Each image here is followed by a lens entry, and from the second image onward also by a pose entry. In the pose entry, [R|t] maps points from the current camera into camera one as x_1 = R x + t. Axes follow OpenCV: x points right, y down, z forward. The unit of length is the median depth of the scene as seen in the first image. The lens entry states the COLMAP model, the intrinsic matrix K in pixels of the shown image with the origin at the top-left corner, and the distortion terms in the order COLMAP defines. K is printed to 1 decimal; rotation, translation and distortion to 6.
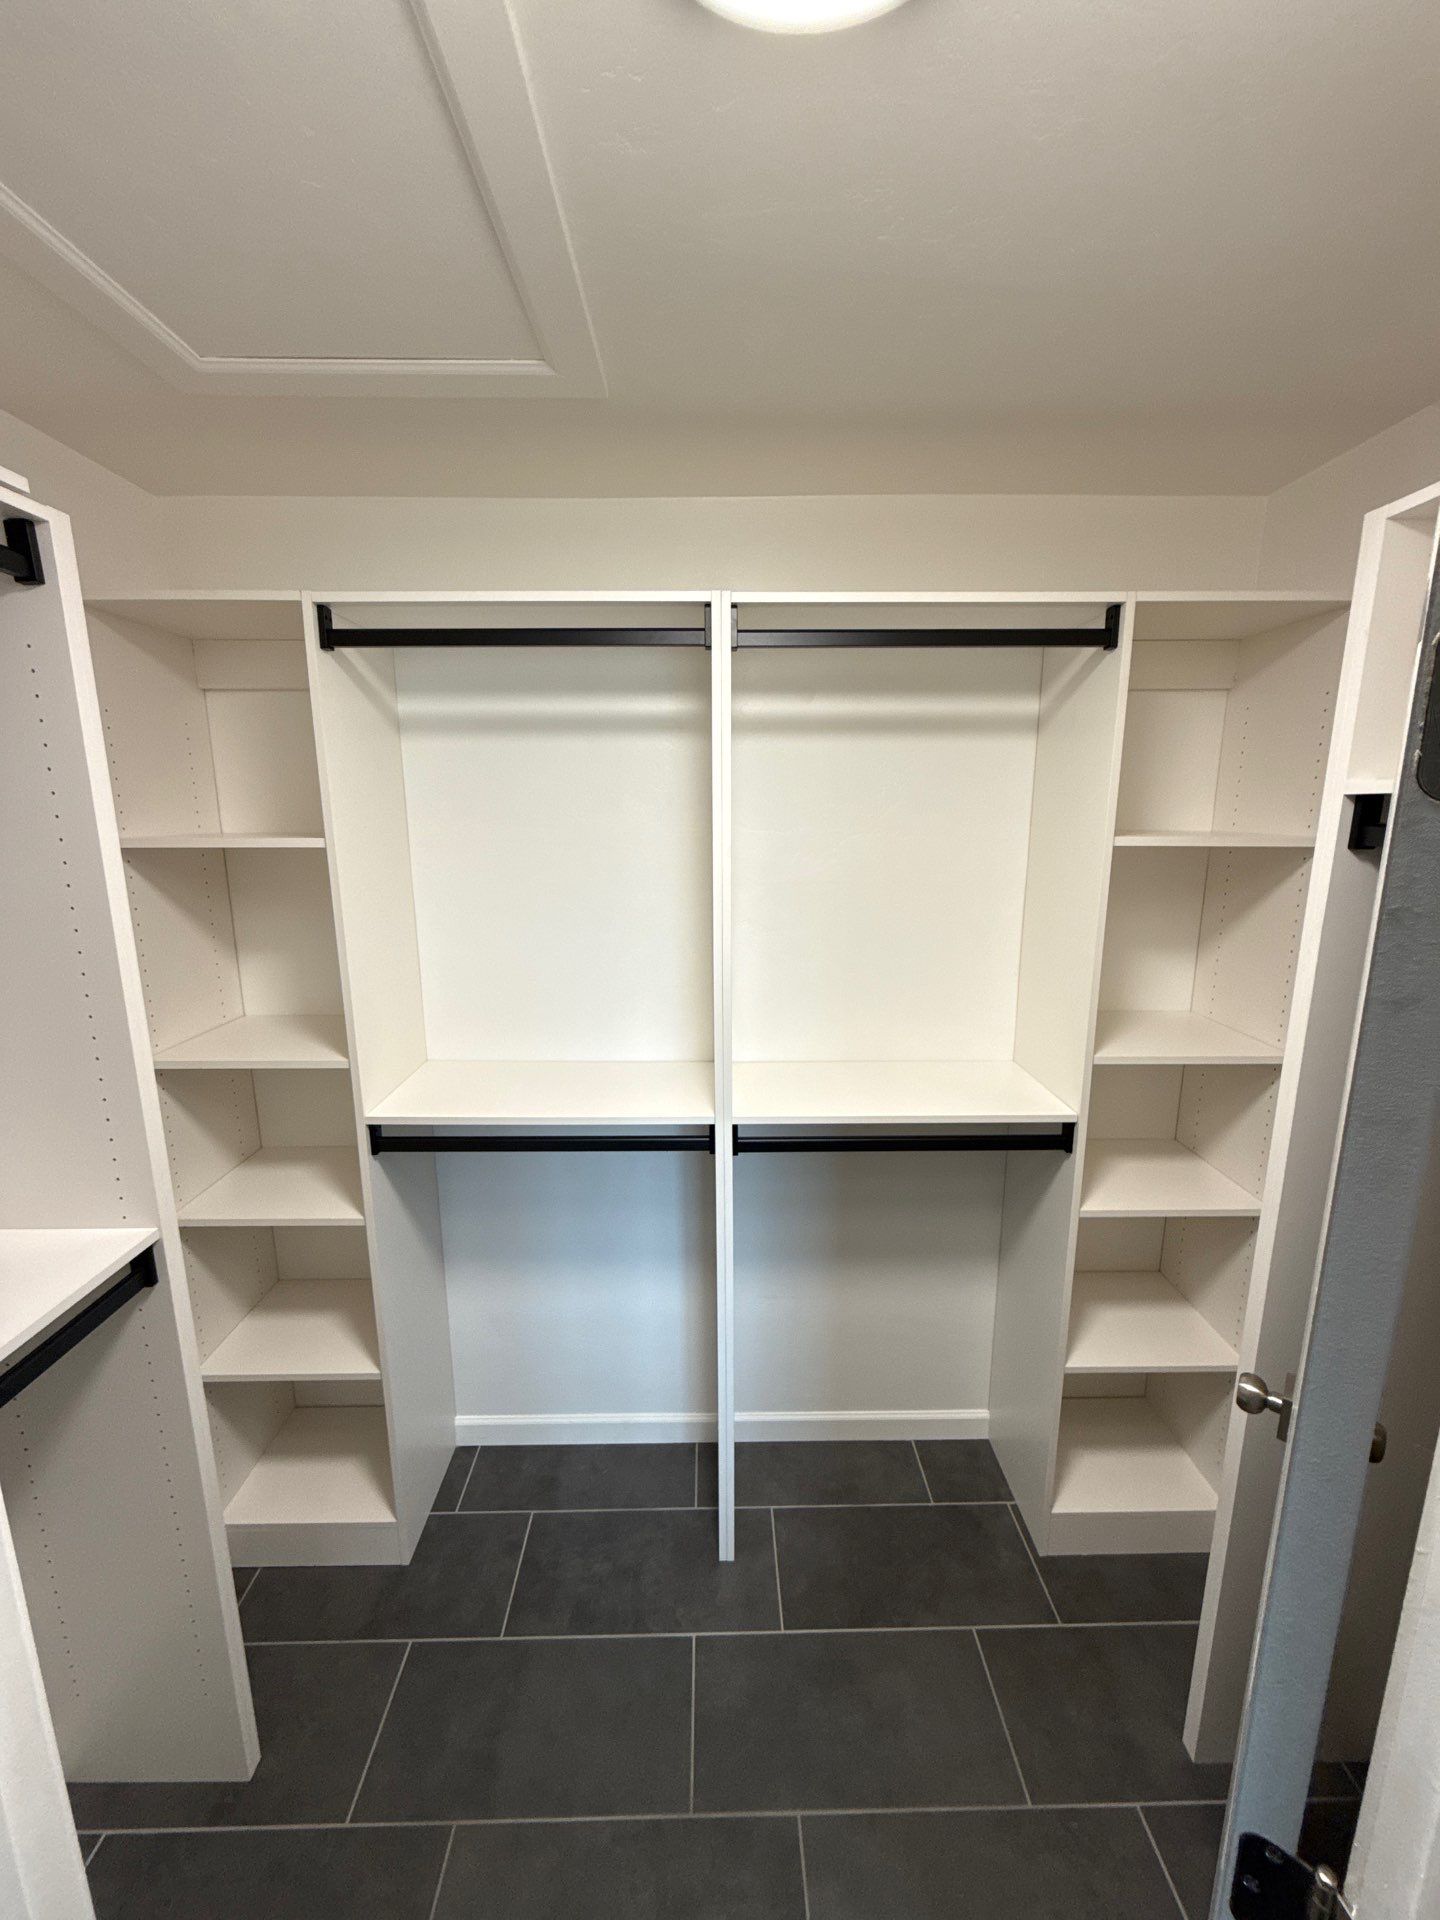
lens RADIAL K [[772.1, 0, 720.0], [0, 772.1, 960.0], [0, 0, 1]] dist [0.002682, -0.000425]
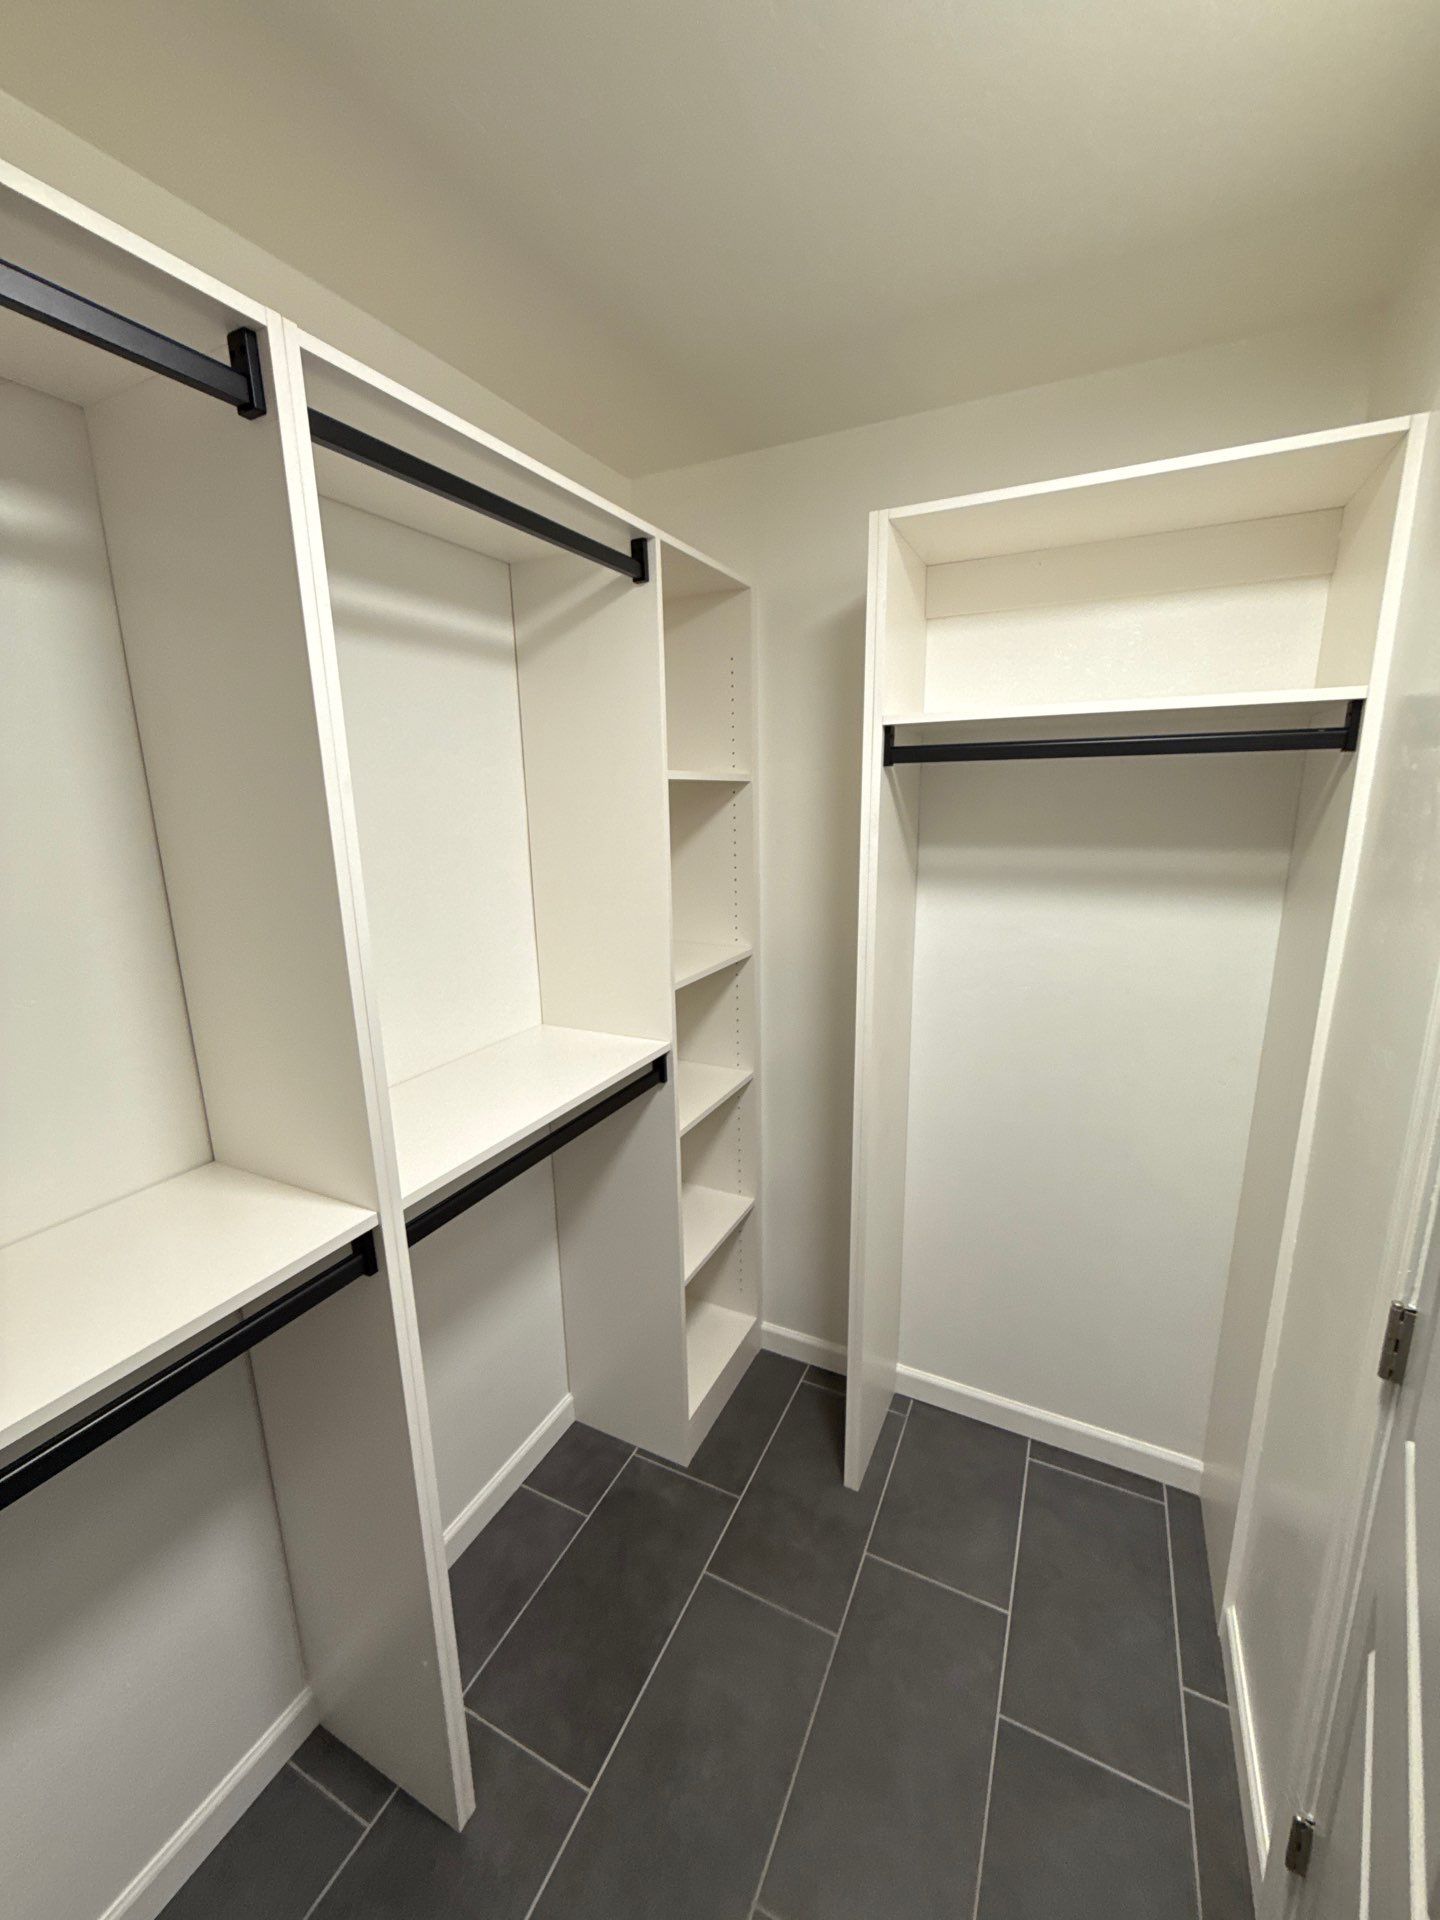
lens RADIAL K [[772.1, 0, 720.0], [0, 772.1, 960.0], [0, 0, 1]] dist [0.002682, -0.000425]
pose [[0.455218, -0.194093, 0.868968, -0.376324], [0.191726, 0.974424, 0.117210, -0.014151], [-0.869493, 0.113247, 0.480788, 0.418205]]
